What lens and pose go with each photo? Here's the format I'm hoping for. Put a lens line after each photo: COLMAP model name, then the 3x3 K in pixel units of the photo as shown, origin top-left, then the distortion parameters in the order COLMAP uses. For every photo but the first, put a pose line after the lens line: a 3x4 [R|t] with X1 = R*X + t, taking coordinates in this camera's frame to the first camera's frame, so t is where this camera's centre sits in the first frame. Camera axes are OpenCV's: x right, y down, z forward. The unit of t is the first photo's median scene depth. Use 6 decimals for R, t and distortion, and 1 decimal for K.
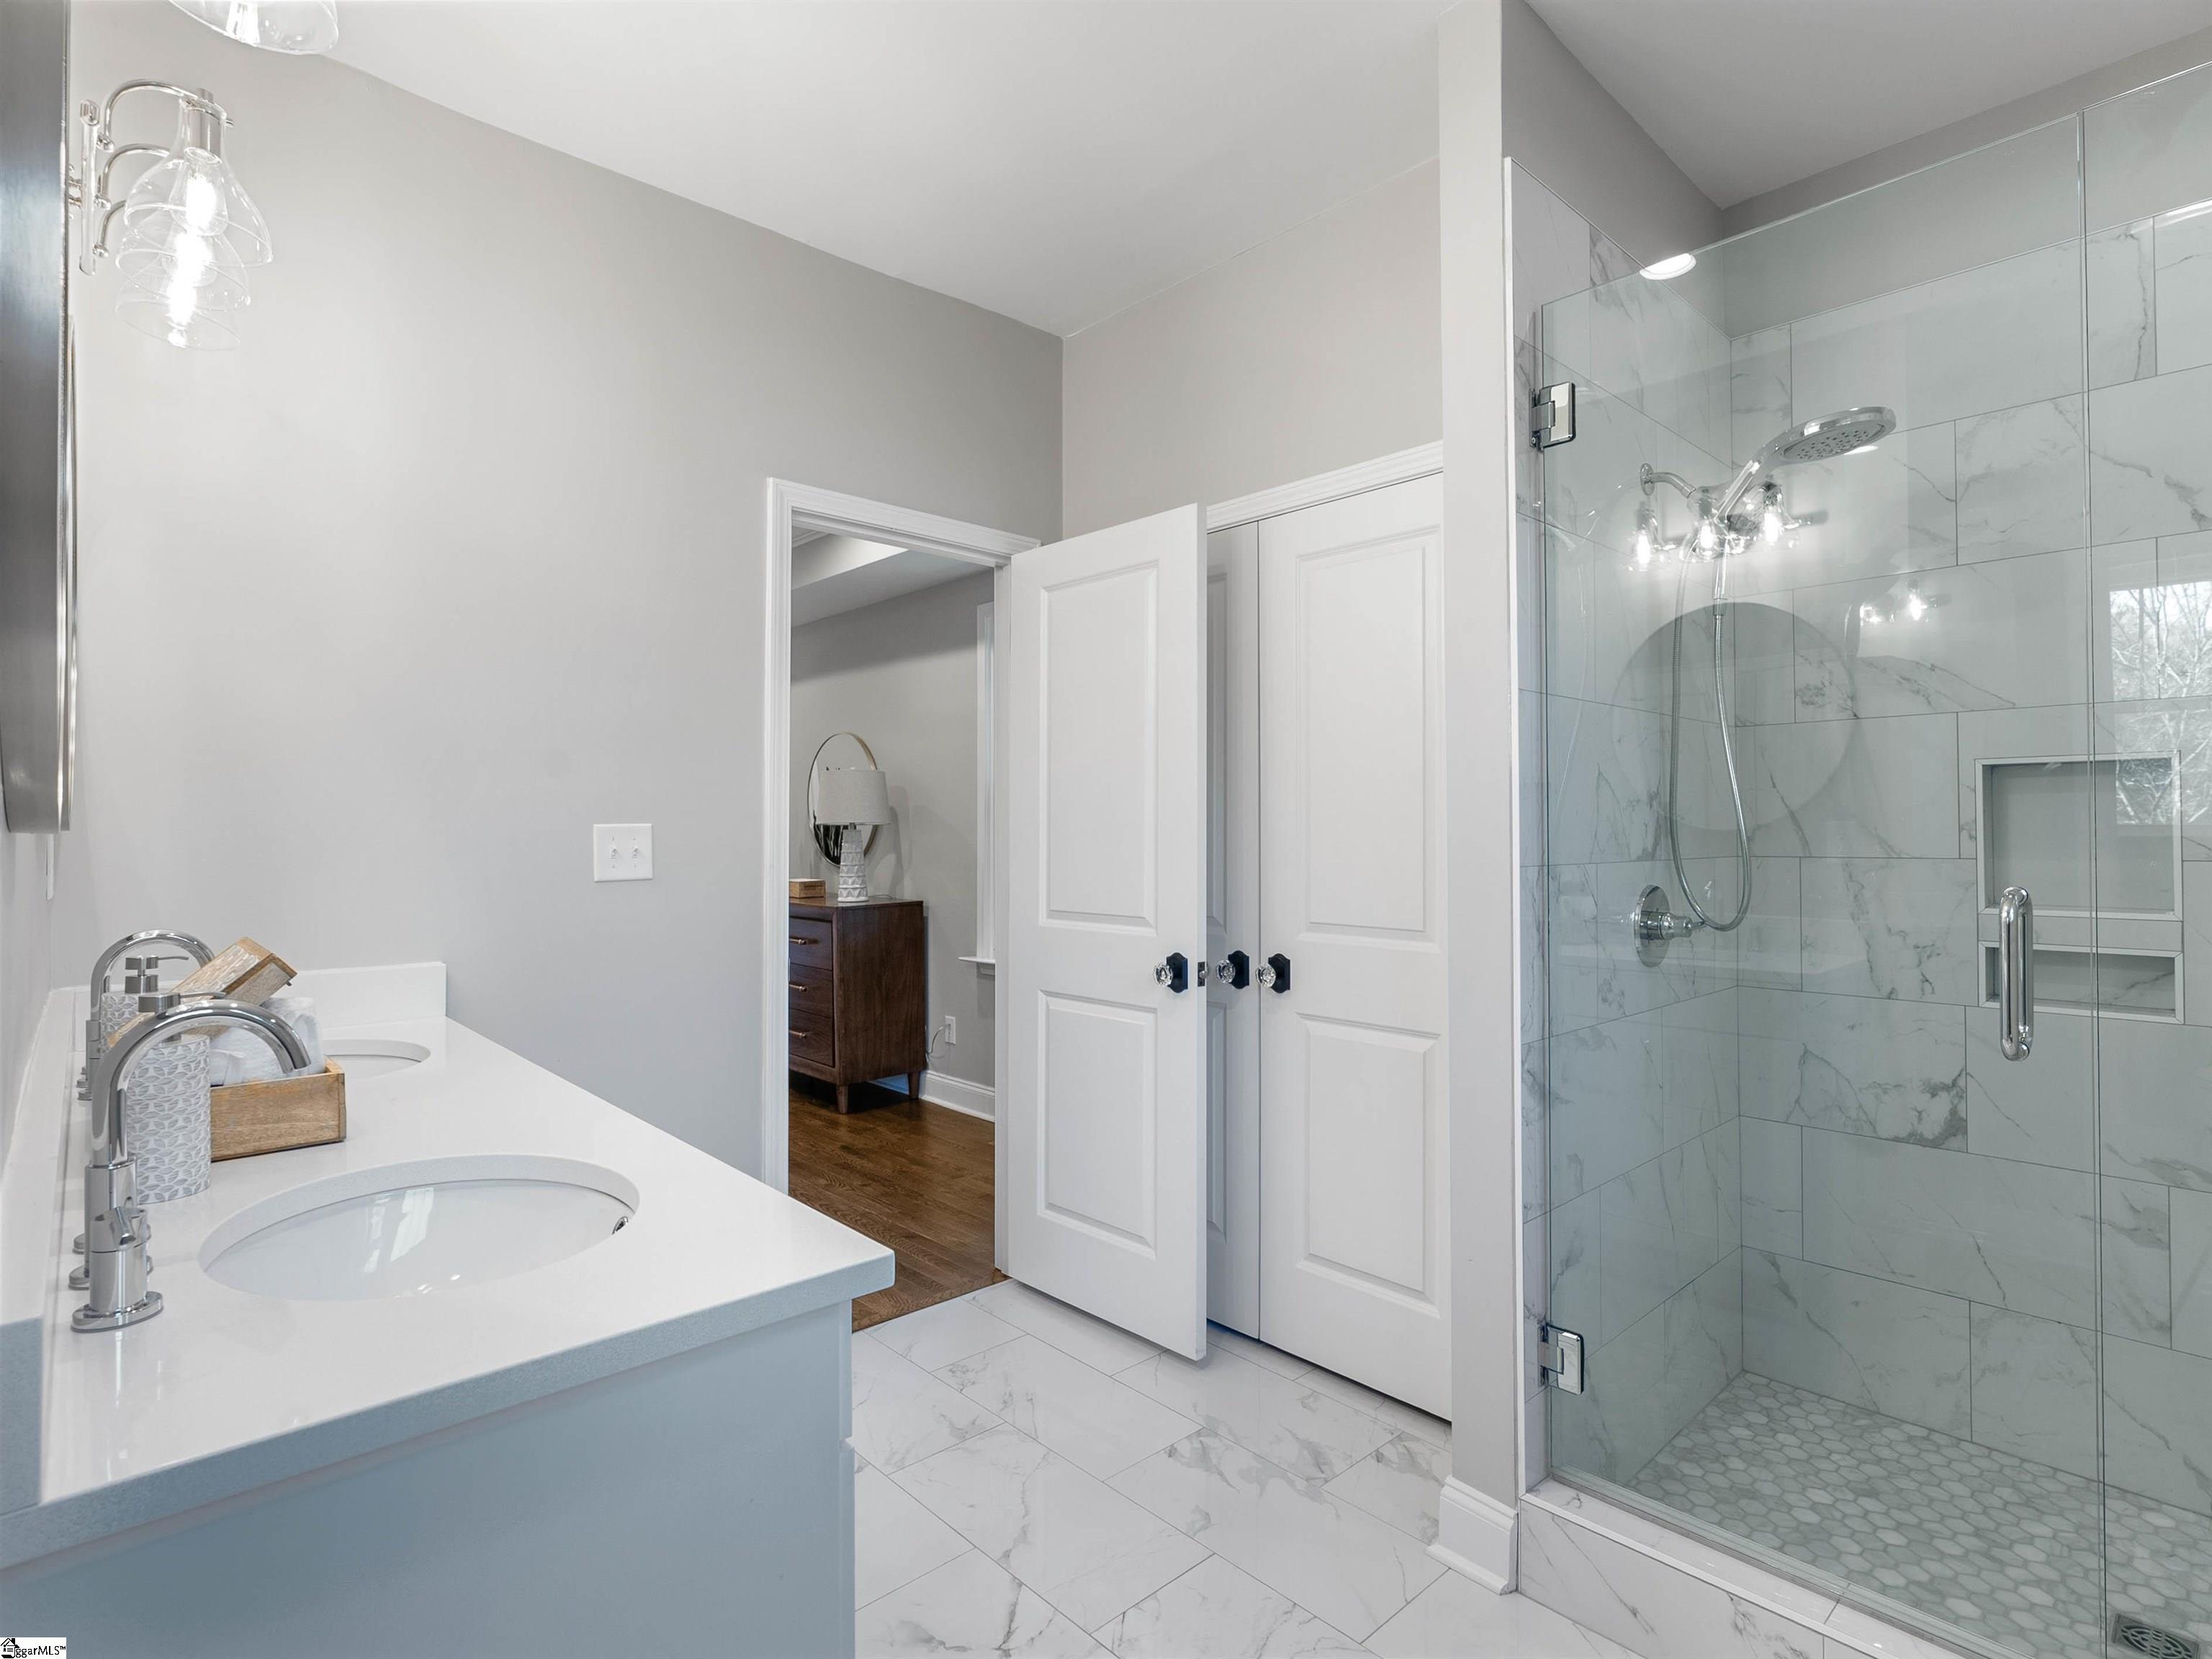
lens RADIAL K [[1122.4, 0, 1110.6], [0, 1122.4, 821.4], [0, 0, 1]] dist [-0.015112, 0.006571]
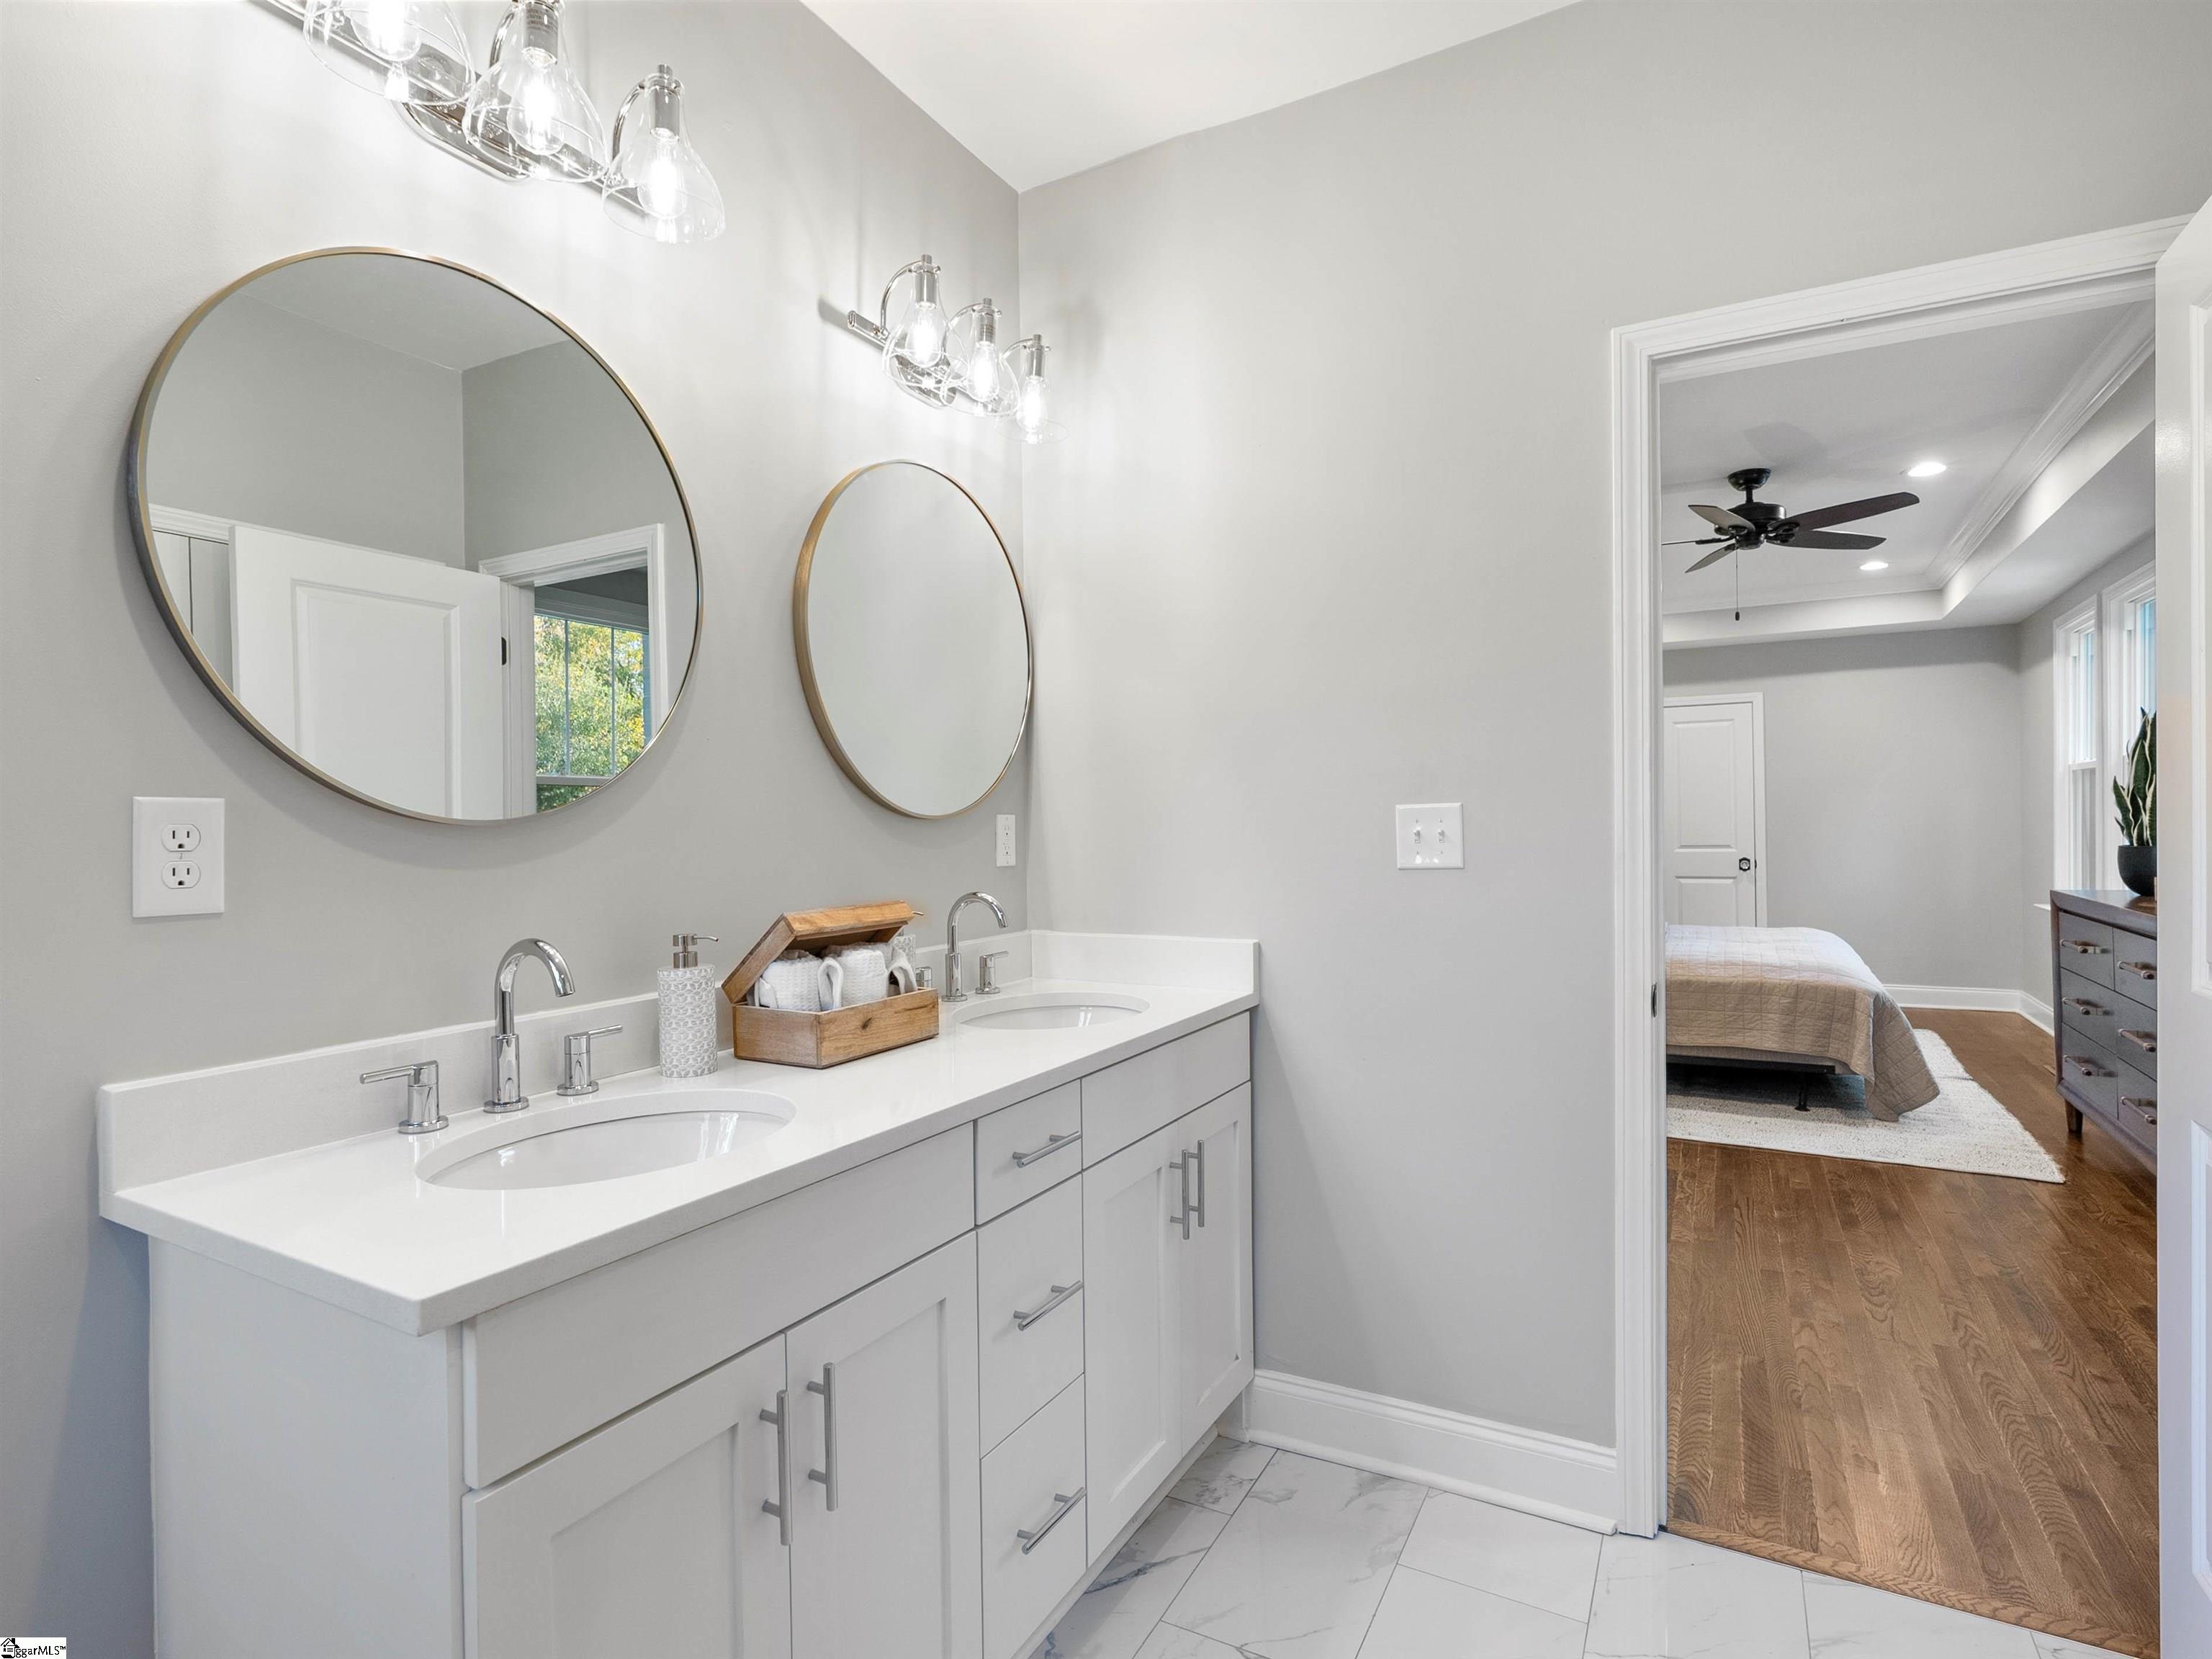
lens RADIAL K [[1122.4, 0, 1106.2], [0, 1122.4, 819.7], [0, 0, 1]] dist [-0.015112, 0.006571]
pose [[0.310256, -0.005148, -0.950639, 0.433299], [0.022282, 0.999750, 0.001858, 0.010306], [0.950392, -0.021758, 0.310294, 0.669265]]
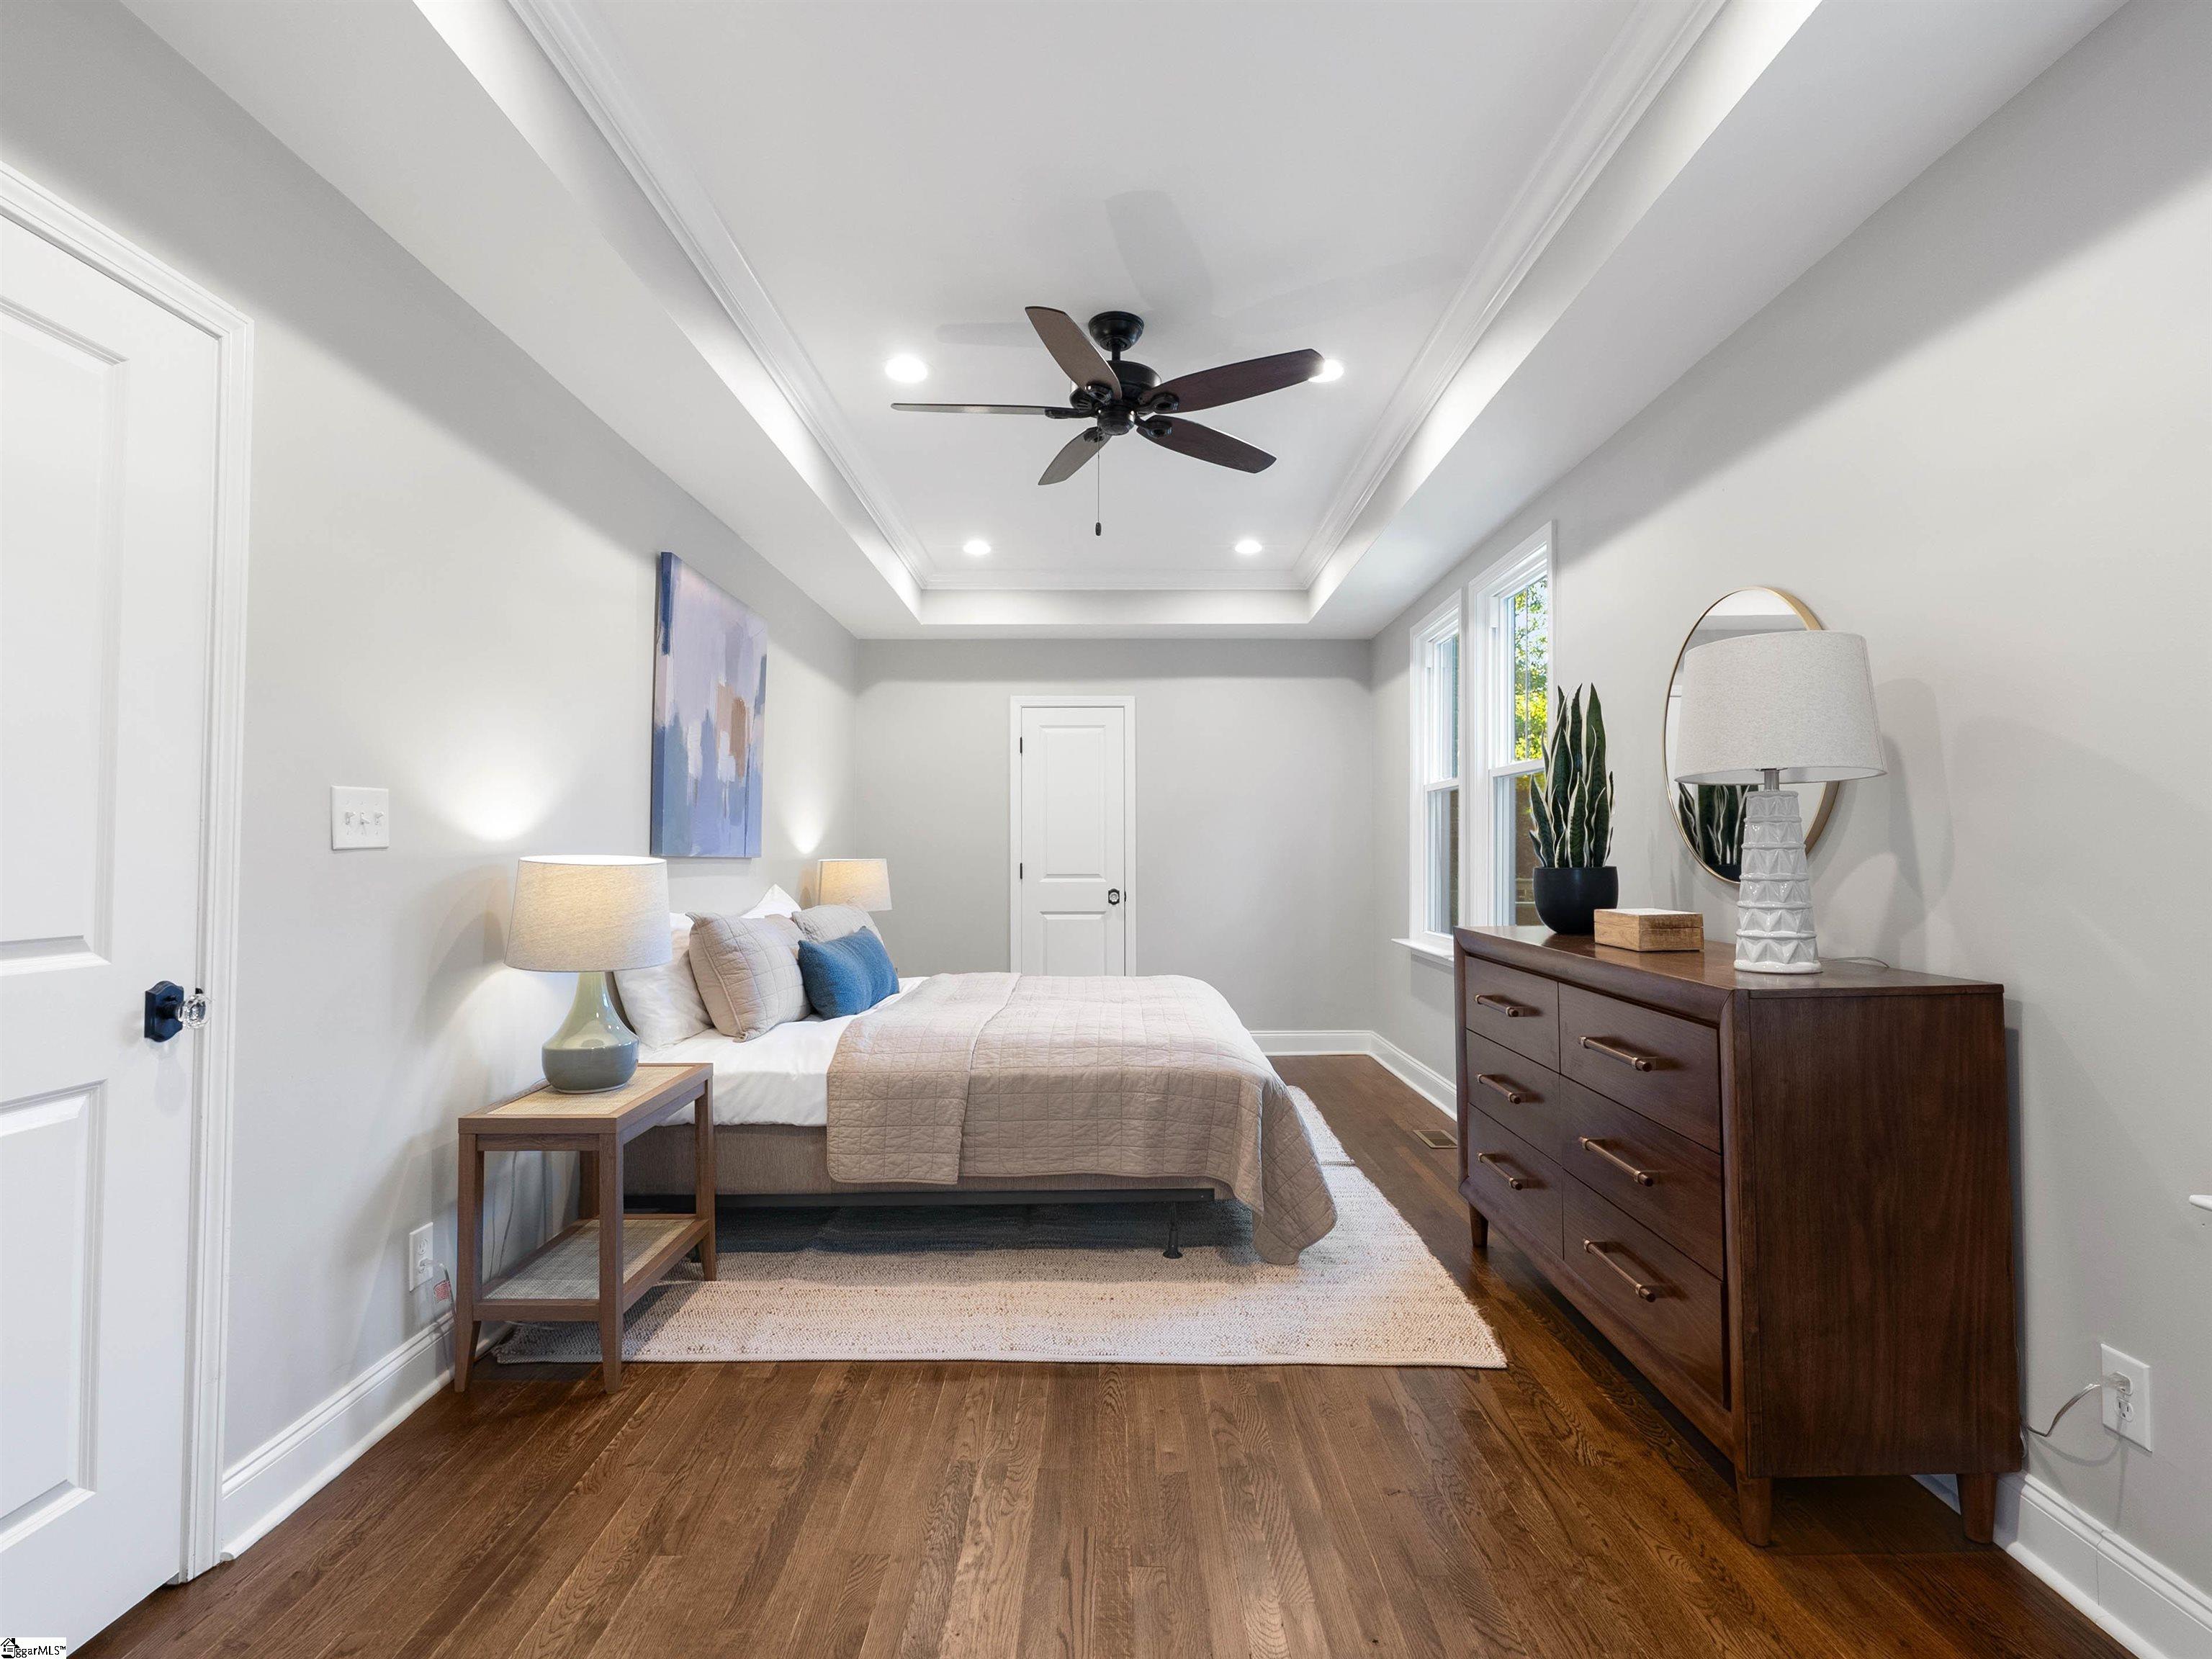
lens RADIAL K [[1122.4, 0, 1110.9], [0, 1122.4, 823.7], [0, 0, 1]] dist [-0.015112, 0.006571]
pose [[0.732453, -0.016797, -0.680610, -0.393436], [0.005689, 0.999812, -0.018553, 0.074328], [0.680793, 0.009717, 0.732411, 1.631951]]
